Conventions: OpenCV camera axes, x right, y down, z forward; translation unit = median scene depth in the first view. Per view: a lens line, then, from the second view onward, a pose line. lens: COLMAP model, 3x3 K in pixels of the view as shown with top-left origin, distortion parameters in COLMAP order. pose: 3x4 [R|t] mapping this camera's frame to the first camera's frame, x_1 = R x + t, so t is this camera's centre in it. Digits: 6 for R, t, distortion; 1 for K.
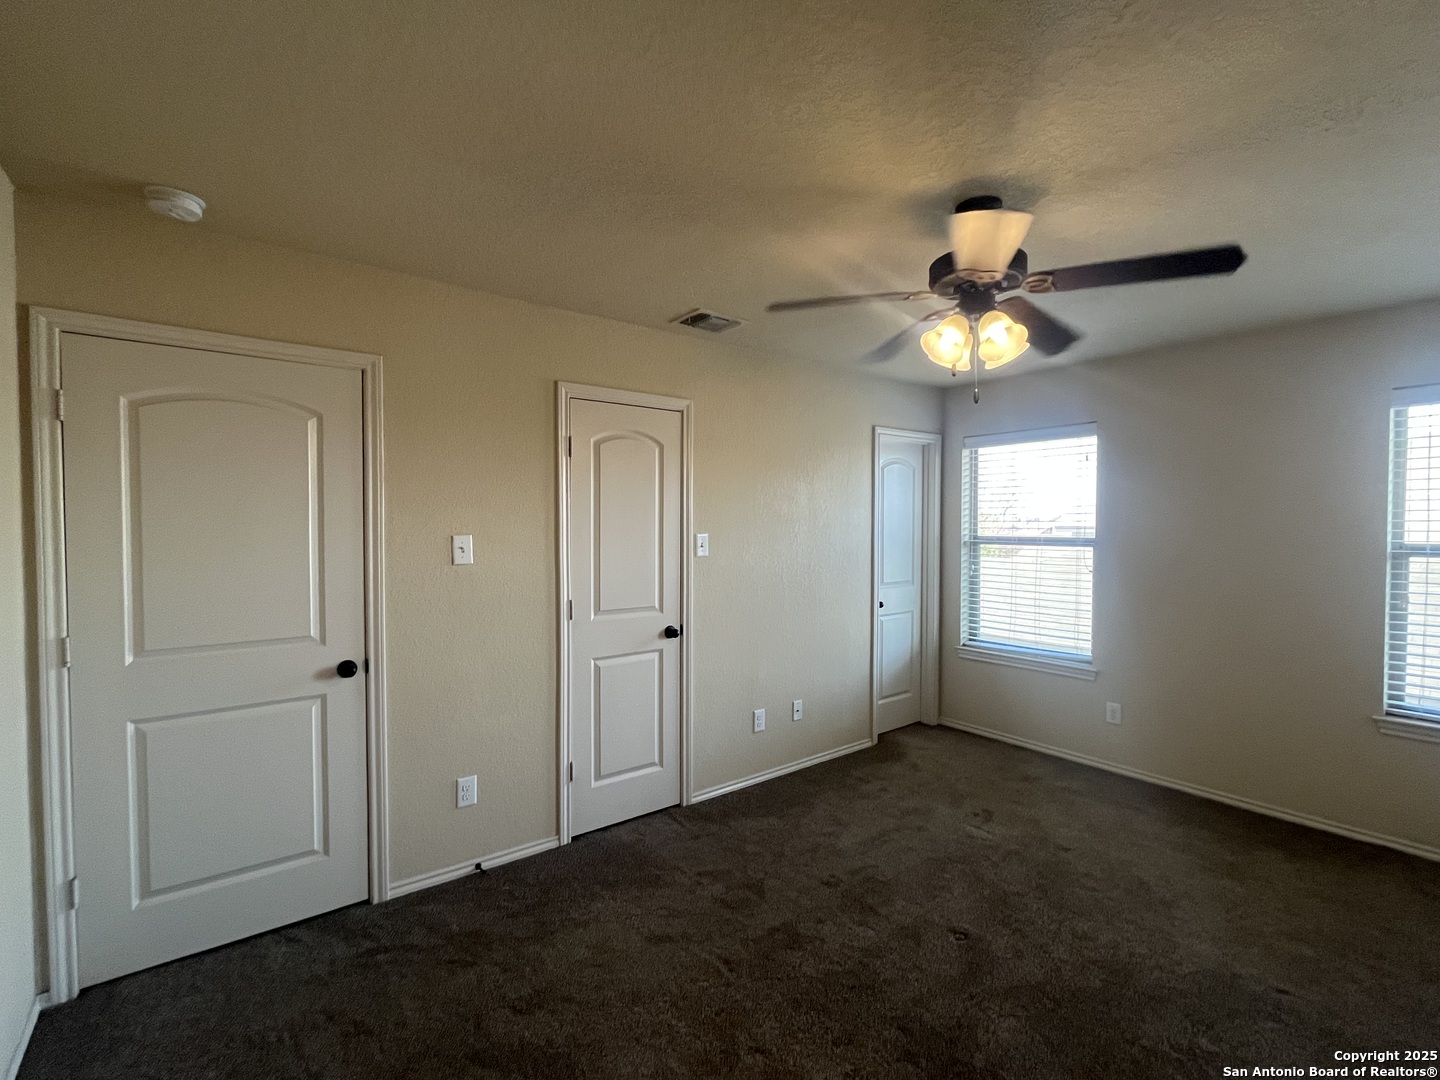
lens RADIAL K [[662.1, 0, 726.4], [0, 662.1, 540.2], [0, 0, 1]] dist [-0.000728, -0.000624]
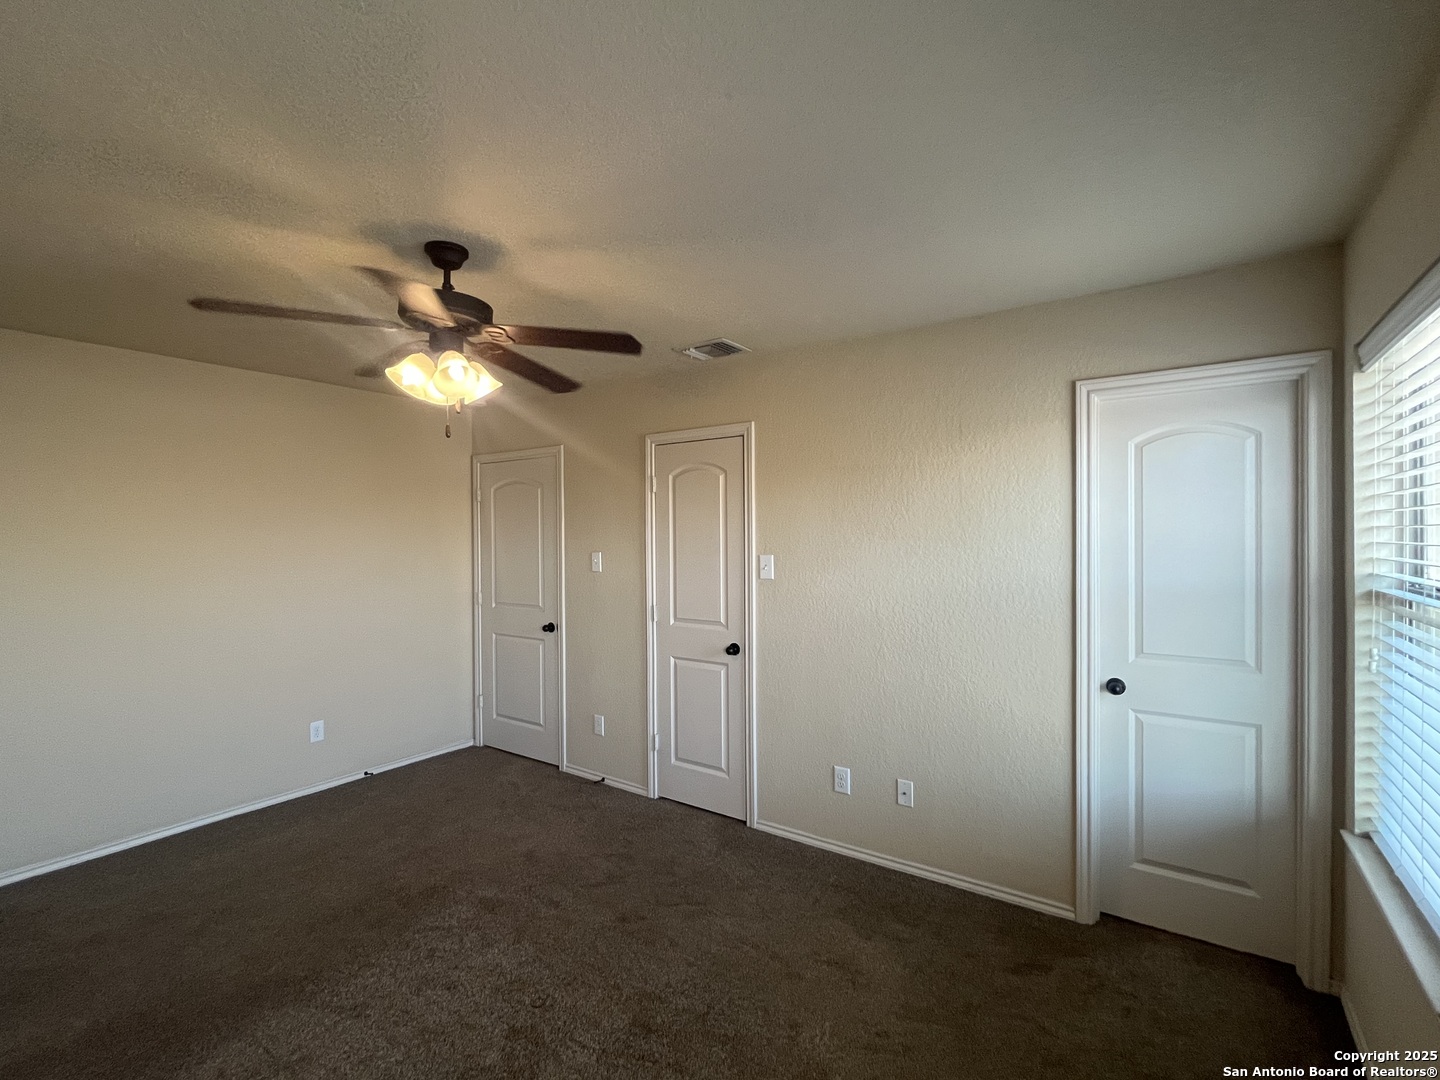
lens RADIAL K [[643.9, 0, 723.5], [0, 643.9, 557.7], [0, 0, 1]] dist [-0.000936, -0.000127]
pose [[0.300706, 0.018717, -0.953533, 0.846336], [-0.028807, 0.999529, 0.010536, -0.015004], [0.953282, 0.024300, 0.301104, 0.656207]]
